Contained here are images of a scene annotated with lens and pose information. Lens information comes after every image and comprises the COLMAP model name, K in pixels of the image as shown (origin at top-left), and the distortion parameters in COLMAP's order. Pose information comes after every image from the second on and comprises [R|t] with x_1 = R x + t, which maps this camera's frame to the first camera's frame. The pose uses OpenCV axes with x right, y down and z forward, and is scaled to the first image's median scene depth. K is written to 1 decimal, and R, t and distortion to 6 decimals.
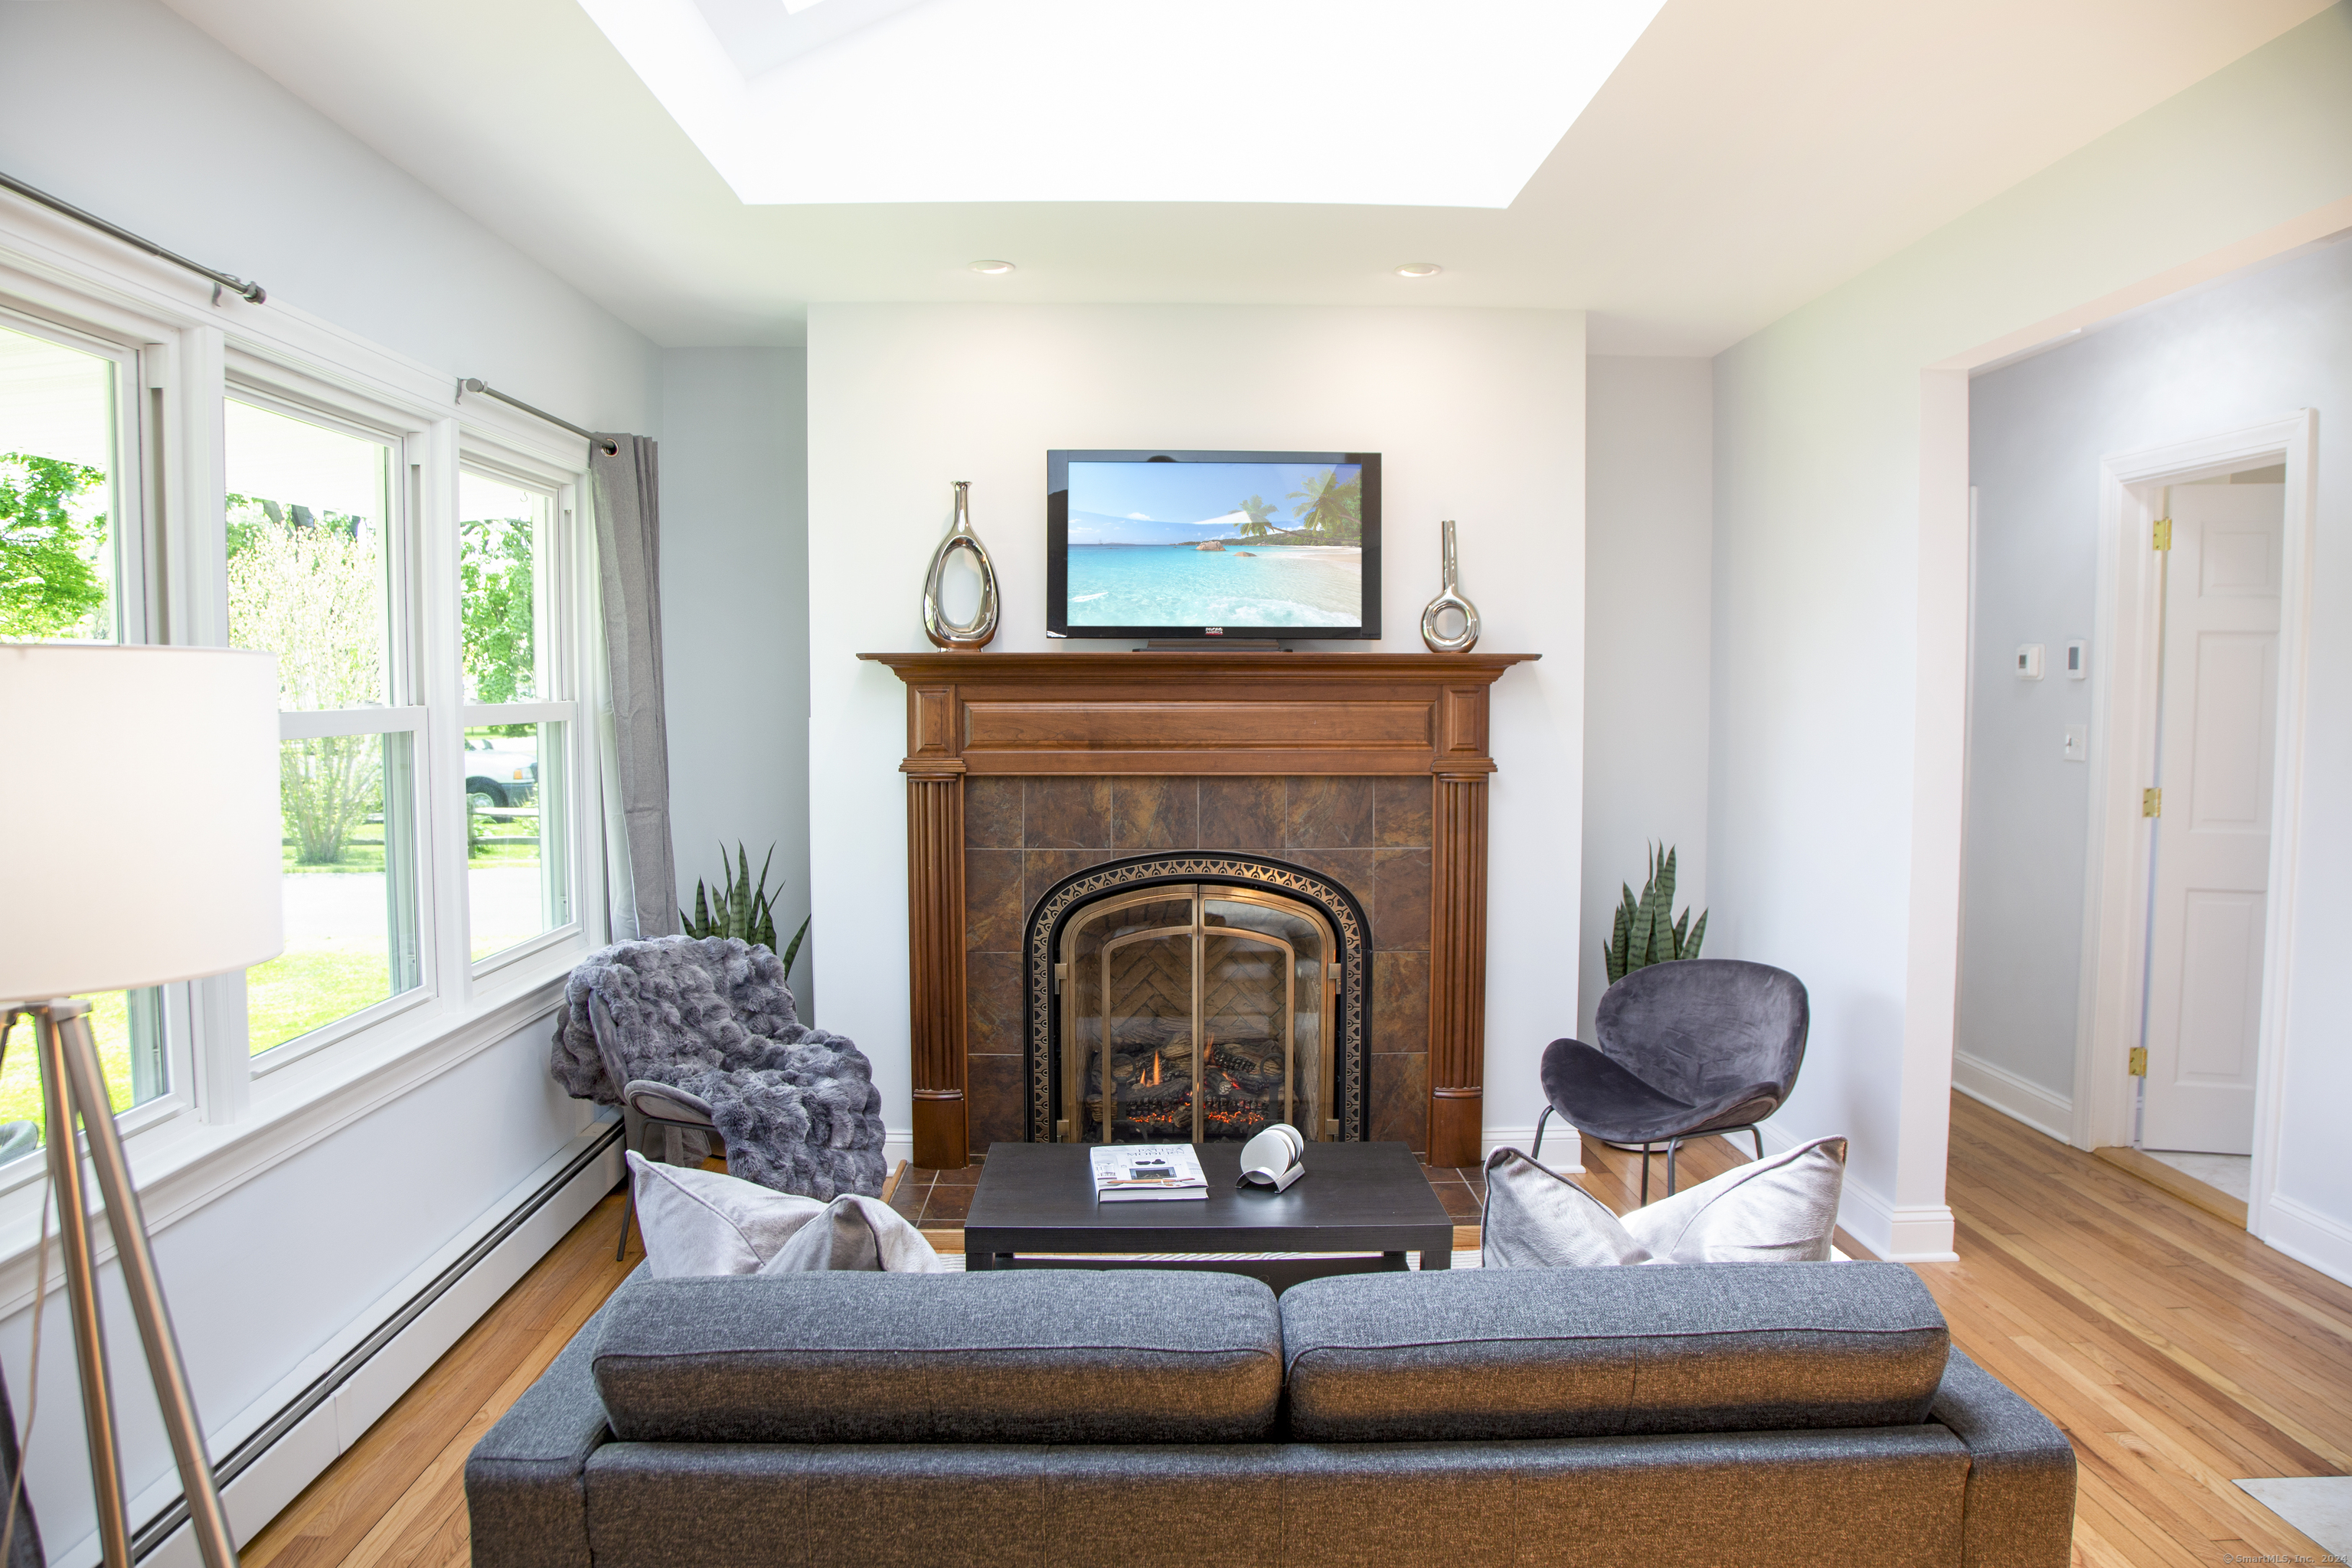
lens RADIAL K [[1648.3, 0, 1154.1], [0, 1648.3, 794.7], [0, 0, 1]] dist [-0.093209, 0.036079]
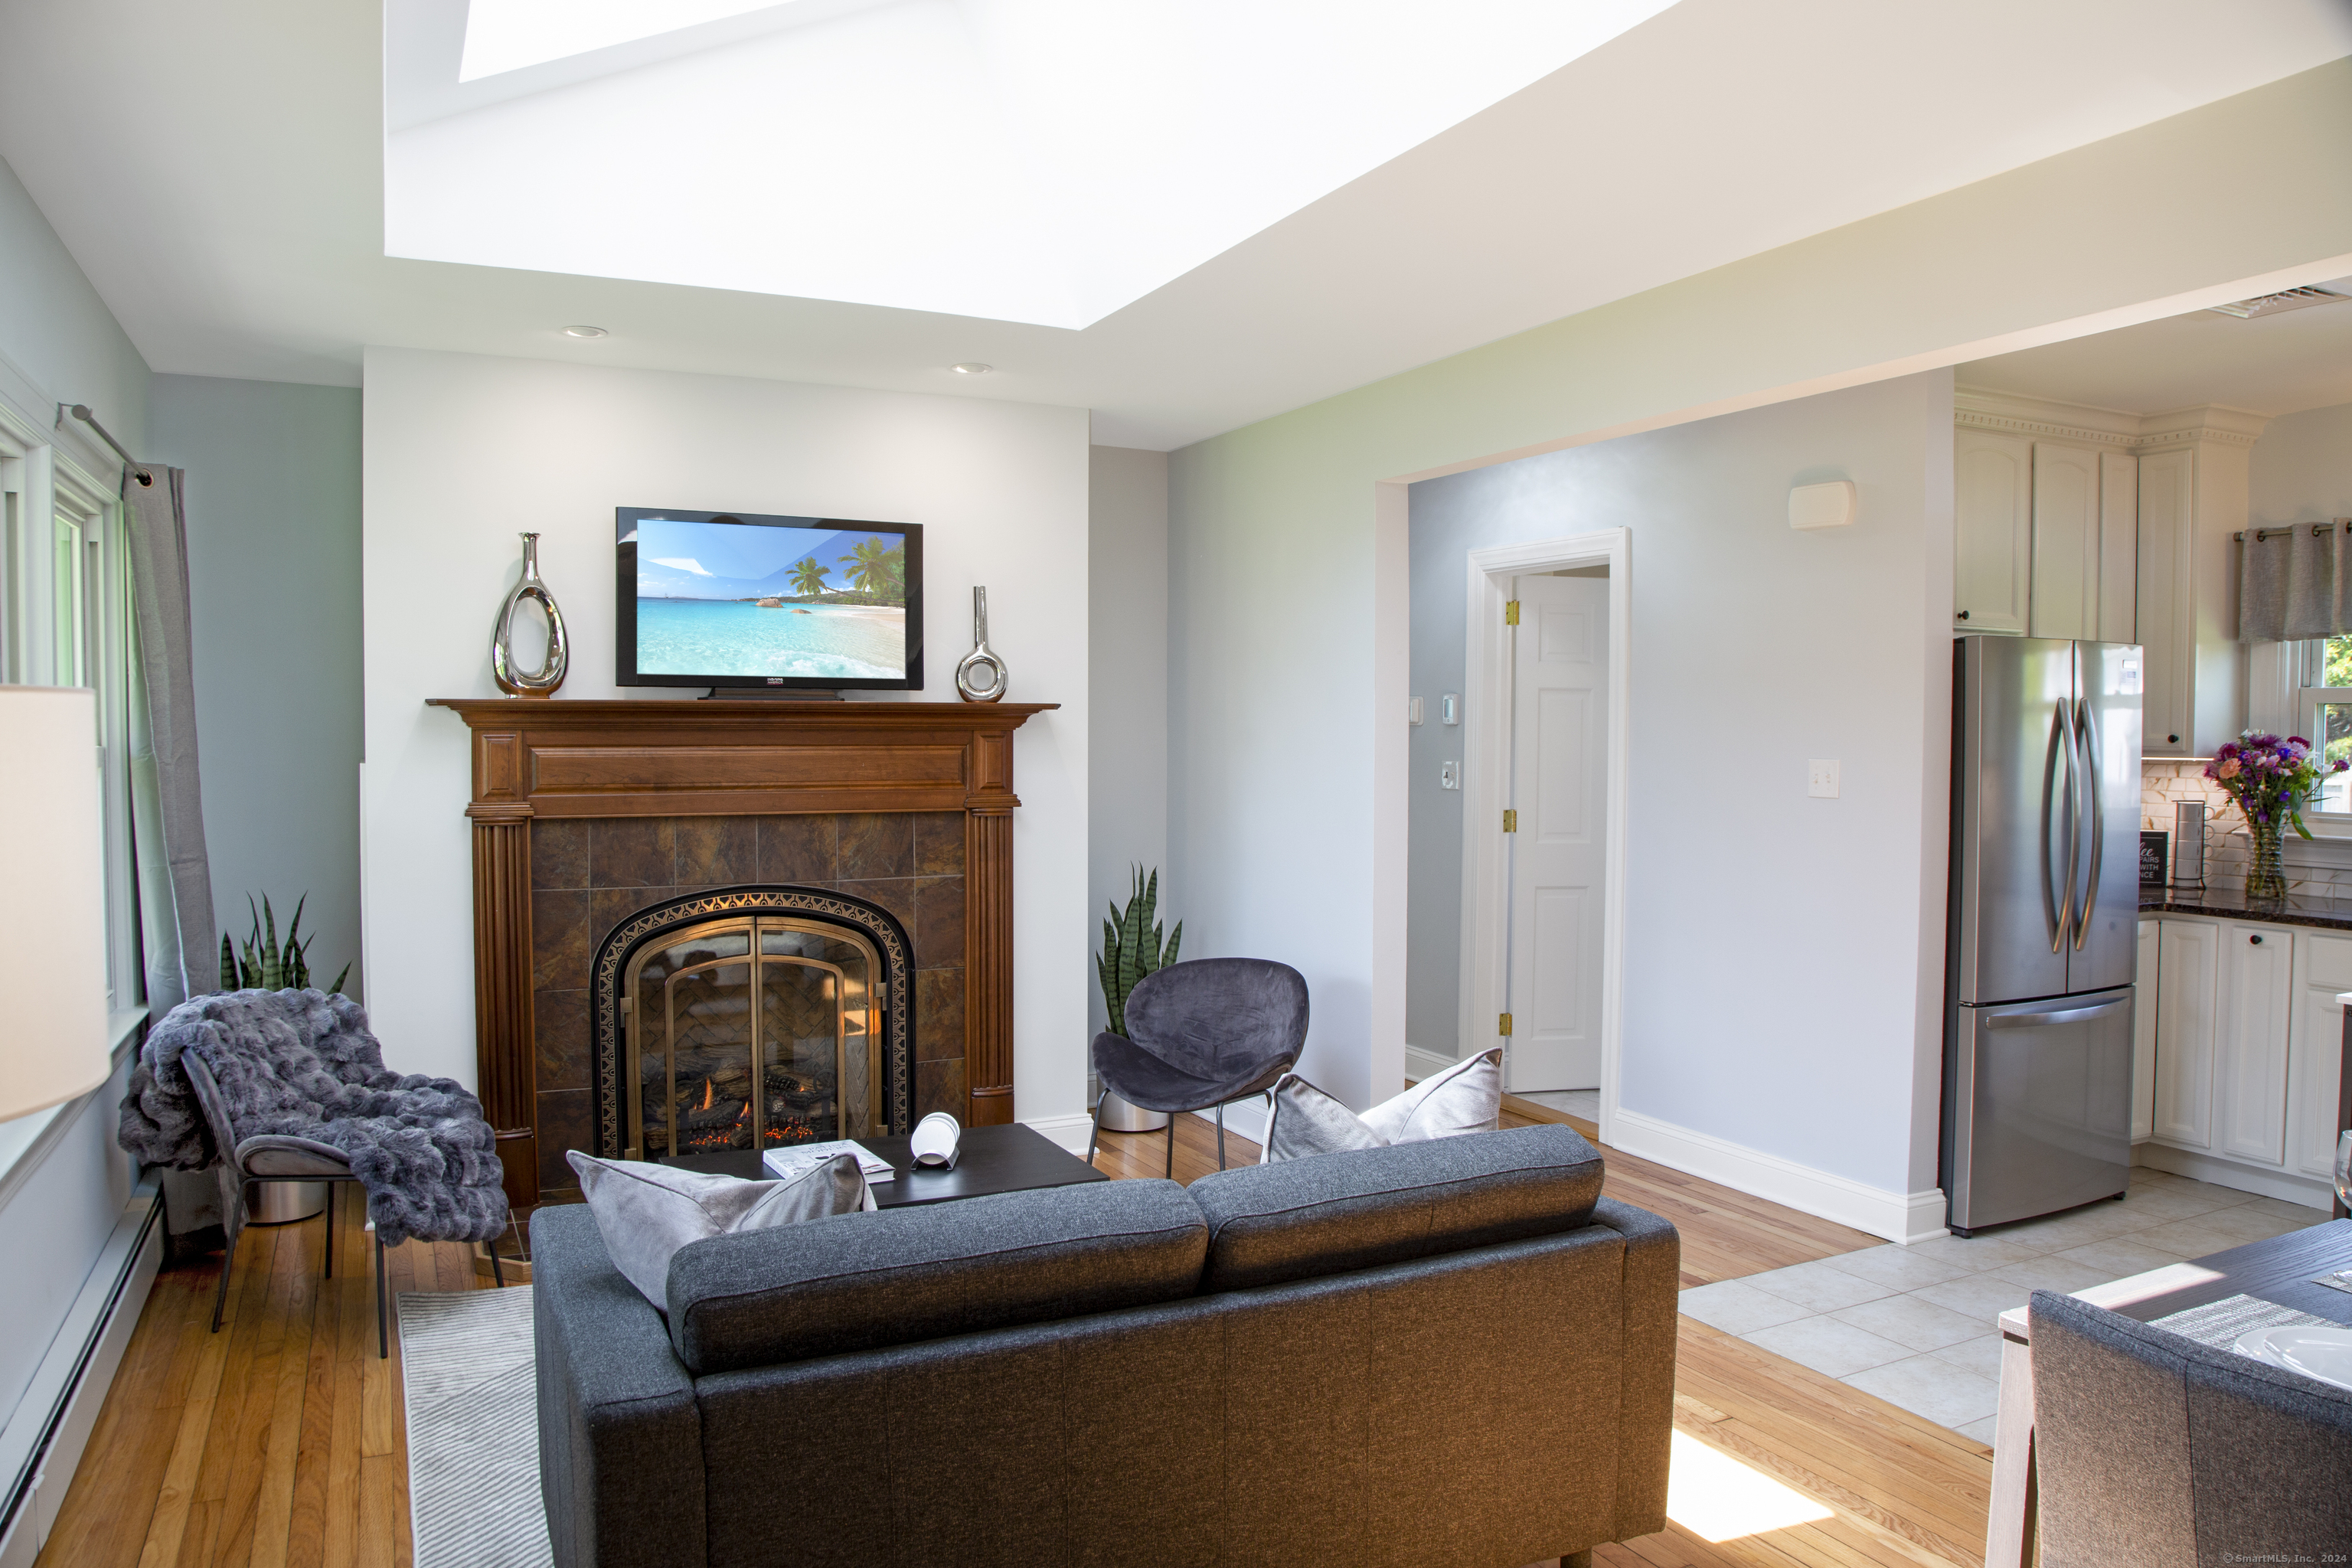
lens RADIAL K [[1648.3, 0, 1162.7], [0, 1648.3, 780.6], [0, 0, 1]] dist [-0.093209, 0.036079]
pose [[0.906669, -0.010874, 0.421703, -0.188384], [0.024878, 0.999306, -0.027720, 0.002468], [-0.421109, 0.035624, 0.906310, -0.084065]]
